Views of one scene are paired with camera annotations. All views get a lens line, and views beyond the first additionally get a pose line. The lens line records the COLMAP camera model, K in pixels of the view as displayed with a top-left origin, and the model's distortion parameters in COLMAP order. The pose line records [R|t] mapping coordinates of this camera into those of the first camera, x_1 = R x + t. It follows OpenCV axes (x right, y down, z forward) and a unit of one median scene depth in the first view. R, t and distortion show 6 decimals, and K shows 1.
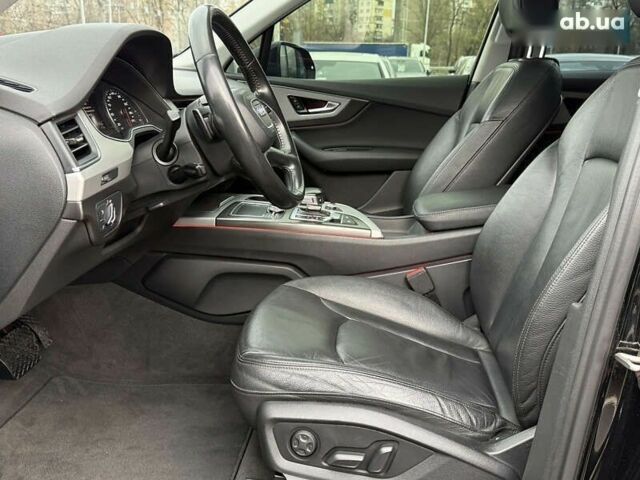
lens RADIAL K [[642.9, 0, 320.0], [0, 642.9, 240.0], [0, 0, 1]] dist [0.210984, -0.458297]
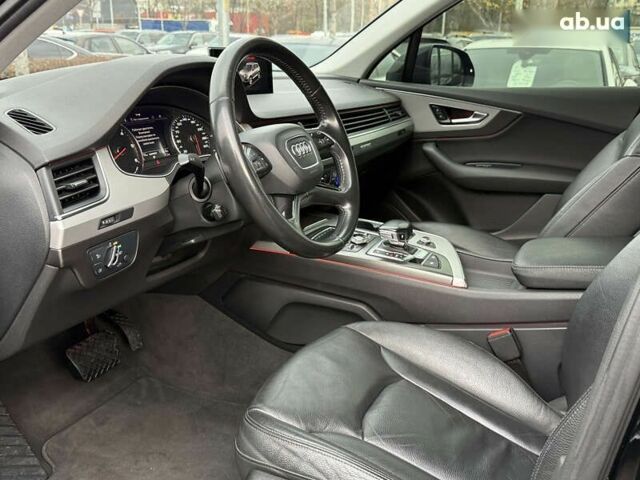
lens RADIAL K [[642.9, 0, 320.0], [0, 642.9, 240.0], [0, 0, 1]] dist [0.210984, -0.458297]
pose [[0.938886, 0.102358, -0.328659, 0.196294], [-0.091731, 0.994640, 0.047721, -0.092057], [0.331781, -0.014656, 0.943242, 0.107822]]
